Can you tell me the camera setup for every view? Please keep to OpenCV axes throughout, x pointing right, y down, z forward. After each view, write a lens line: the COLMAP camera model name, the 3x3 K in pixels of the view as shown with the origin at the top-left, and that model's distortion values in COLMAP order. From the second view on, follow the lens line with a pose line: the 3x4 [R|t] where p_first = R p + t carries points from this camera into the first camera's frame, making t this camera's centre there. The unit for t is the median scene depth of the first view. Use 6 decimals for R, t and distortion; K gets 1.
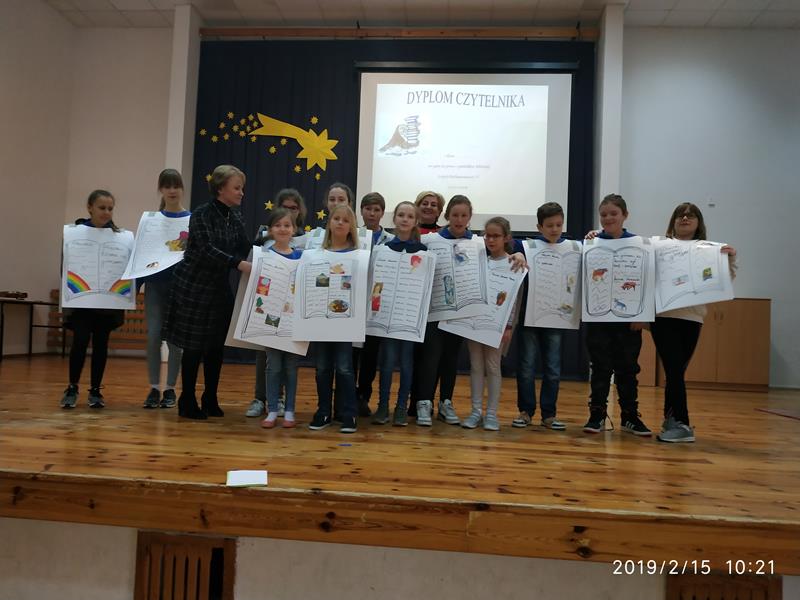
lens RADIAL K [[571.5, 0, 403.6], [0, 571.5, 308.0], [0, 0, 1]] dist [0.012351, -0.020406]
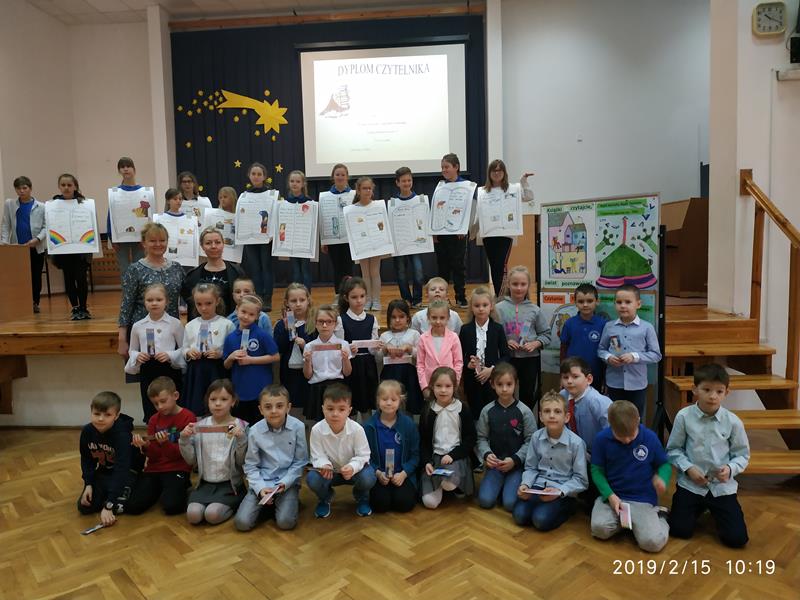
lens RADIAL K [[571.5, 0, 403.8], [0, 571.5, 300.3], [0, 0, 1]] dist [0.012351, -0.020406]
pose [[0.997434, -0.070267, 0.013696, 0.097229], [0.068291, 0.991307, 0.112458, 0.005544], [-0.021479, -0.111234, 0.993562, -0.319643]]
